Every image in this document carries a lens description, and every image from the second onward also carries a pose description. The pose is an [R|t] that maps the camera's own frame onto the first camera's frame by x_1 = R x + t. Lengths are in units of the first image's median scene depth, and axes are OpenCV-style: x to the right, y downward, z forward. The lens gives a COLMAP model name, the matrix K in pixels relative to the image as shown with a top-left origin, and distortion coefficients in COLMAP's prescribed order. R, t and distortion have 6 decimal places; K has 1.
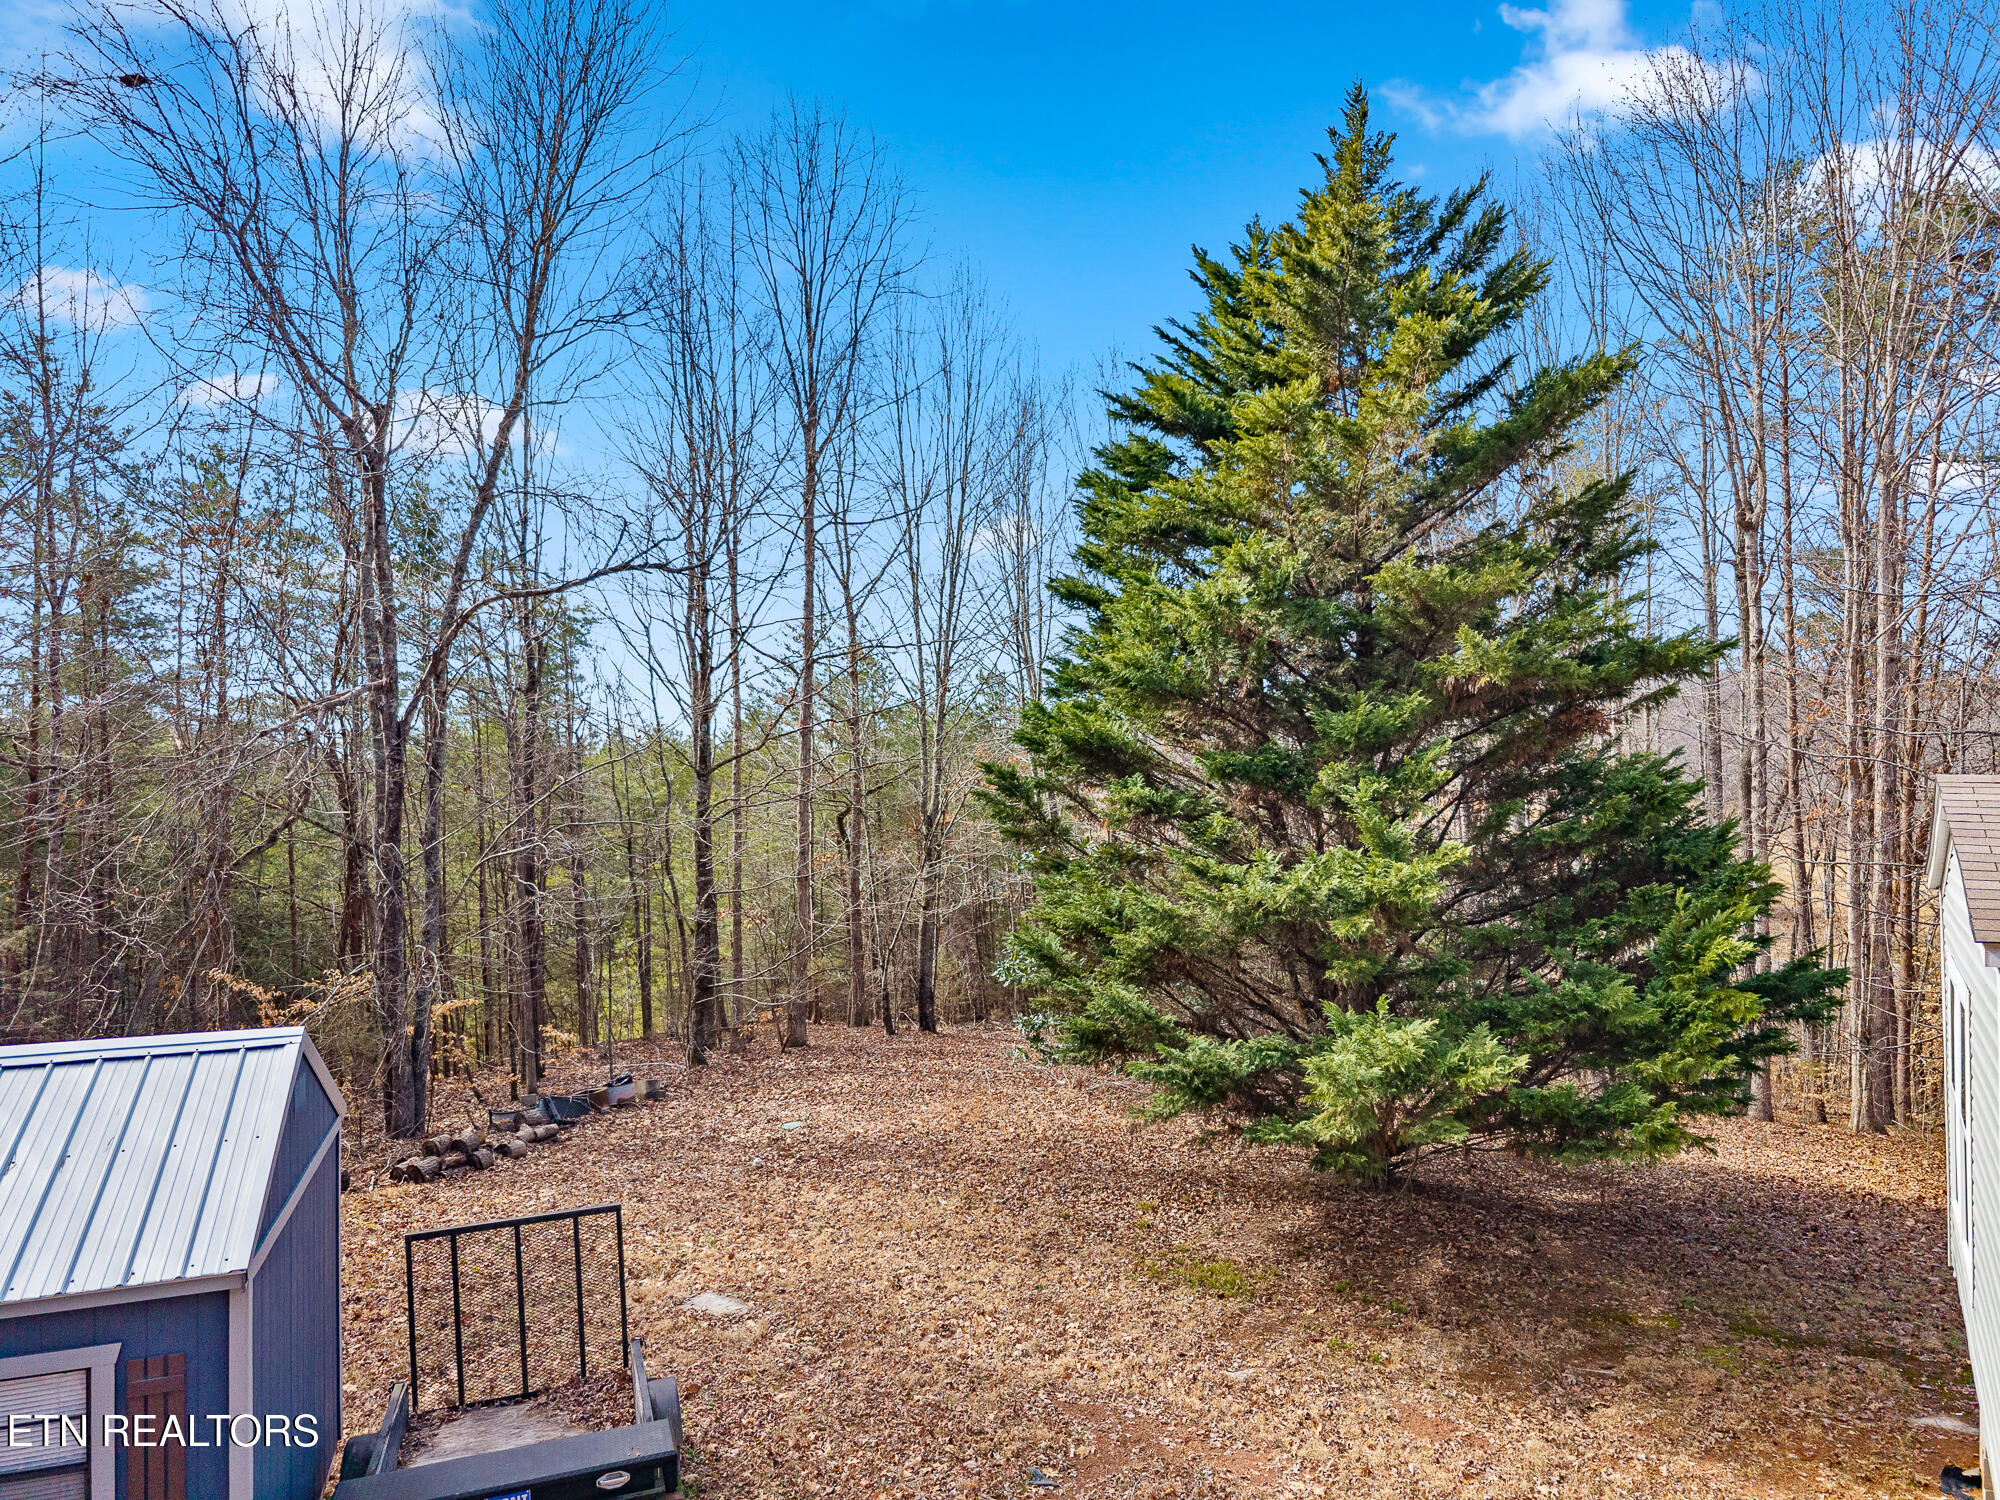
lens RADIAL K [[1356.5, 0, 1013.6], [0, 1356.5, 742.1], [0, 0, 1]] dist [0.017418, -0.008968]
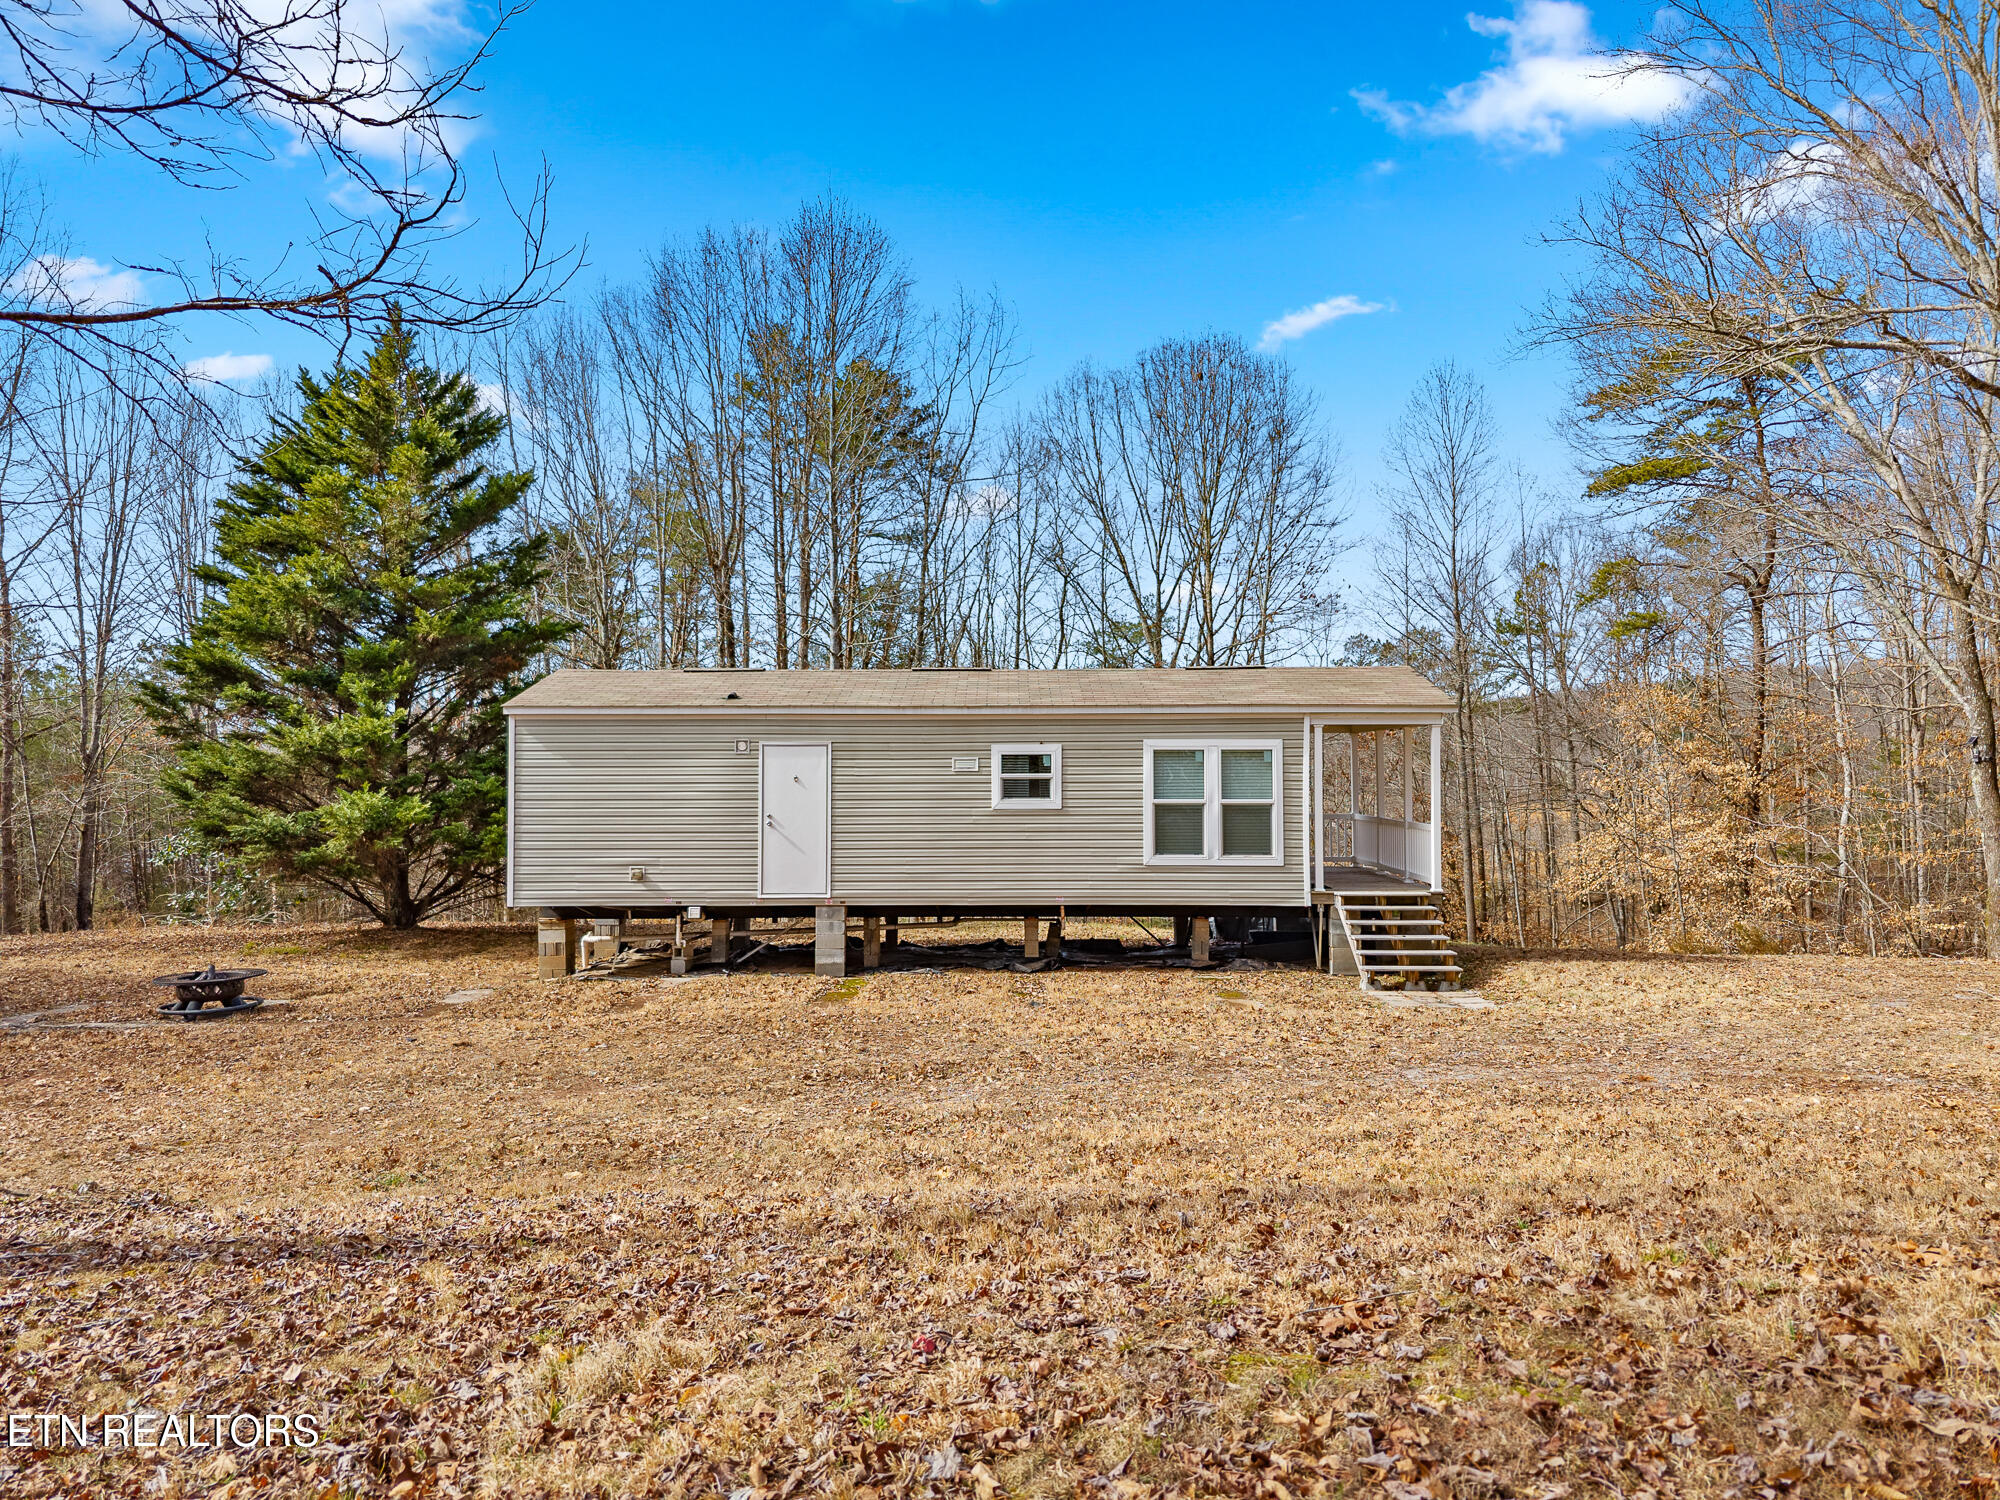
lens RADIAL K [[1356.5, 0, 1002.1], [0, 1356.5, 744.6], [0, 0, 1]] dist [0.017418, -0.008968]
pose [[0.859718, 0.012867, 0.510607, 0.029991], [-0.012307, 0.999914, -0.004475, 0.085086], [-0.510621, -0.002437, 0.859802, -0.859327]]
